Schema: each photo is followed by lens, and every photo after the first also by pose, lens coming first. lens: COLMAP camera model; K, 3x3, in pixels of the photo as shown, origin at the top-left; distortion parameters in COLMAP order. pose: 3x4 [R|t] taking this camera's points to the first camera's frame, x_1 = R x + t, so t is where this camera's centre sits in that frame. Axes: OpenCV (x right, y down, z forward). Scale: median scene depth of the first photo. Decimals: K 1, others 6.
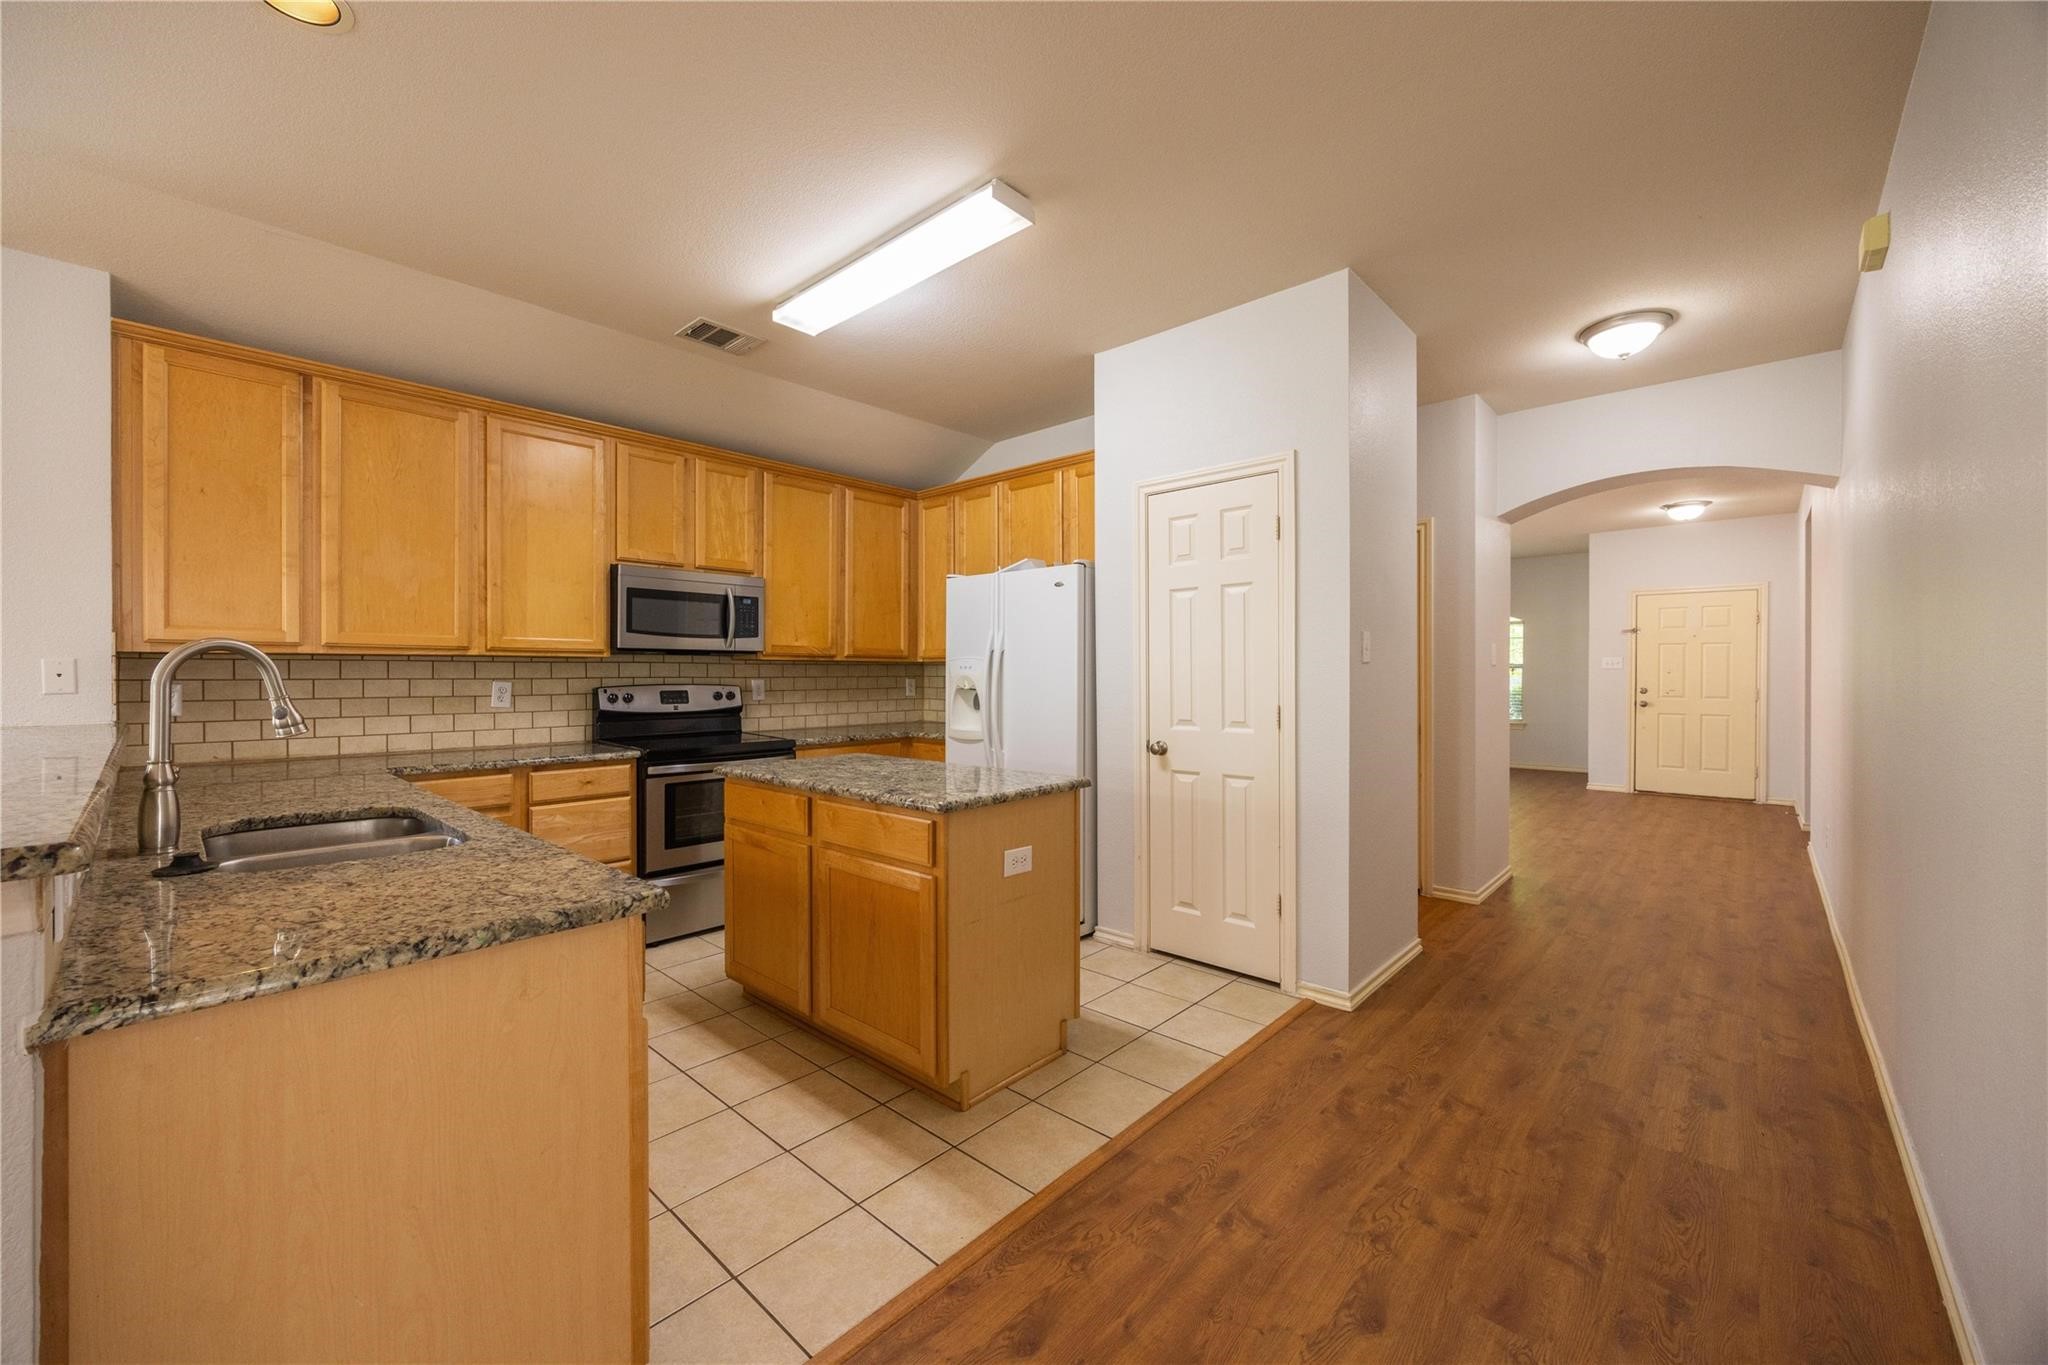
lens RADIAL K [[783.9, 0, 1031.8], [0, 783.9, 680.1], [0, 0, 1]] dist [-0.001776, 0.000277]
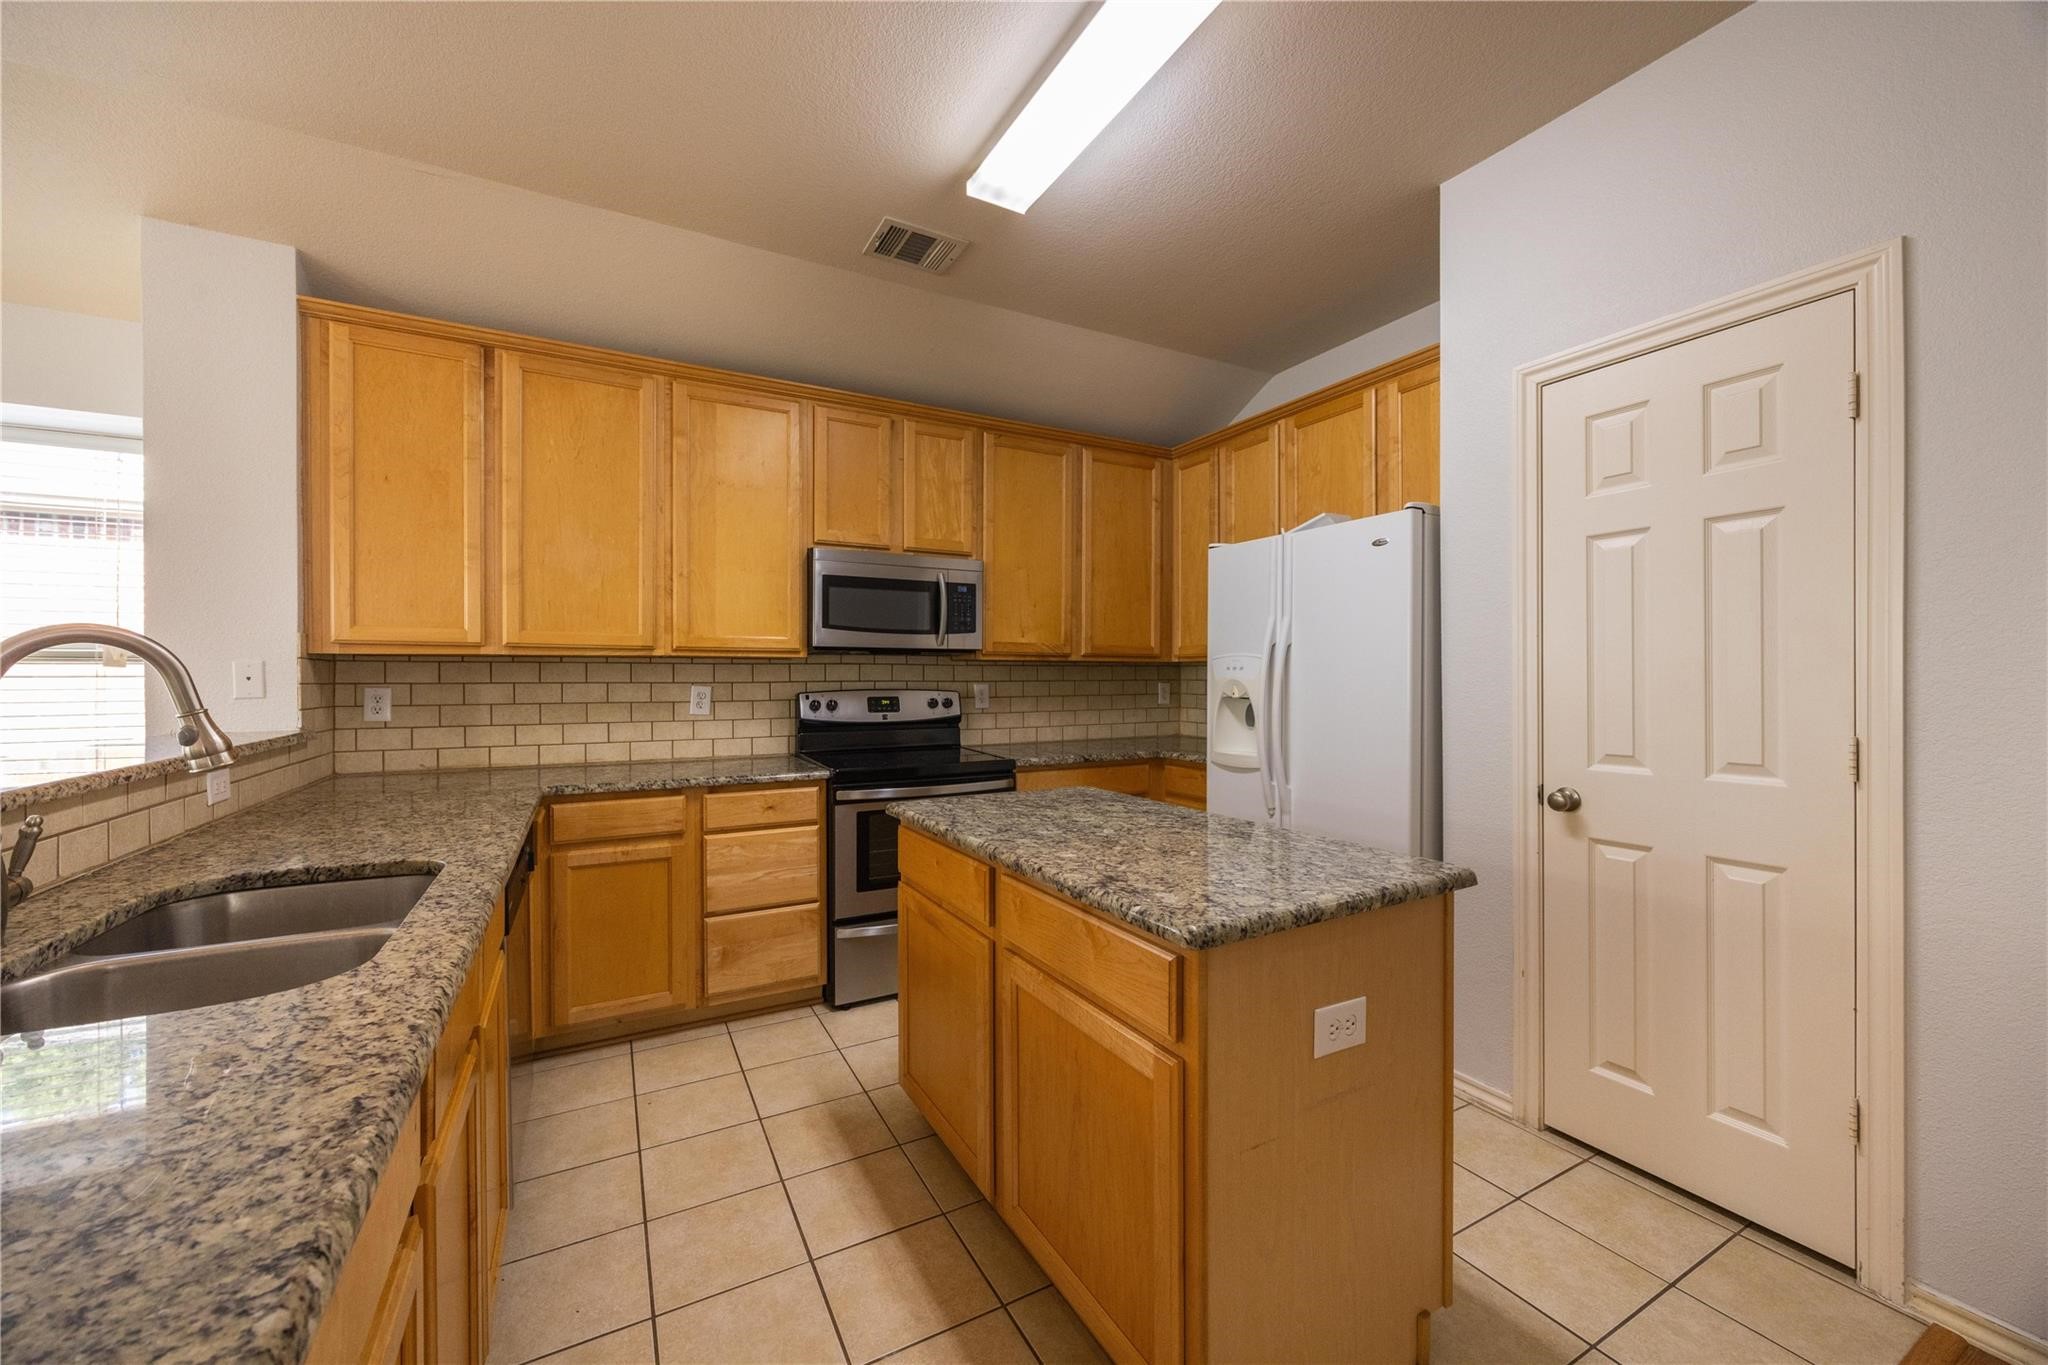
lens RADIAL K [[783.9, 0, 1034.4], [0, 783.9, 683.6], [0, 0, 1]] dist [-0.001776, 0.000277]
pose [[0.946509, 0.002663, -0.322667, -0.028724], [-0.002468, 0.999996, 0.001011, -0.002487], [0.322668, -0.000160, 0.946512, 0.279062]]
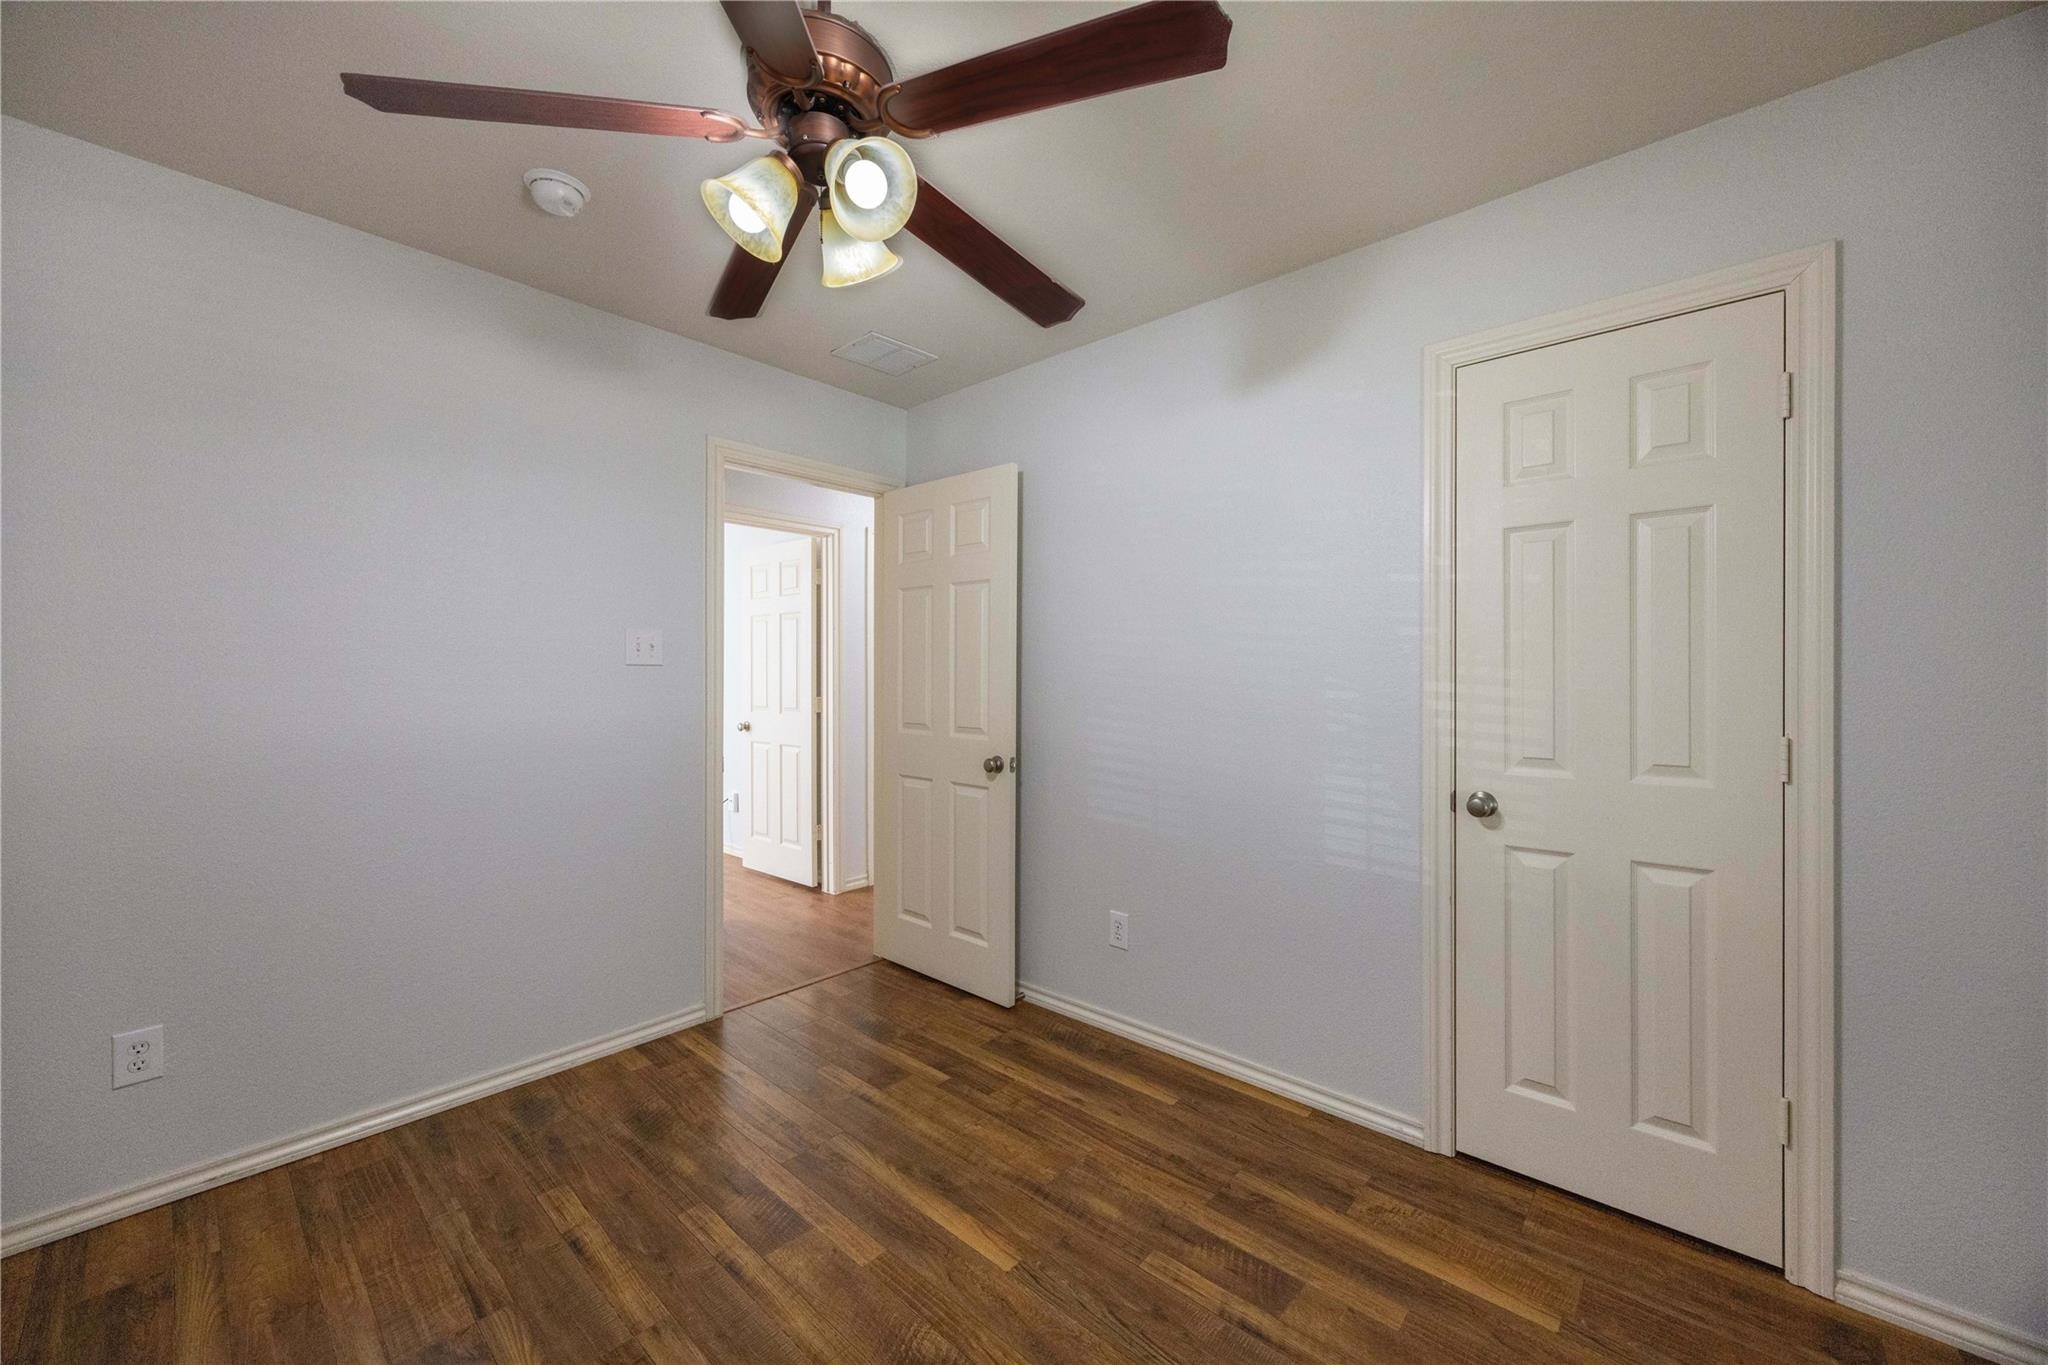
lens RADIAL K [[783.9, 0, 1018.8], [0, 783.9, 681.6], [0, 0, 1]] dist [-0.001776, 0.000277]
pose [[0.999973, 0.006234, 0.003769, -0.167768], [-0.006236, 0.999980, 0.000359, -0.001744], [-0.003767, -0.000382, 0.999993, 0.406370]]
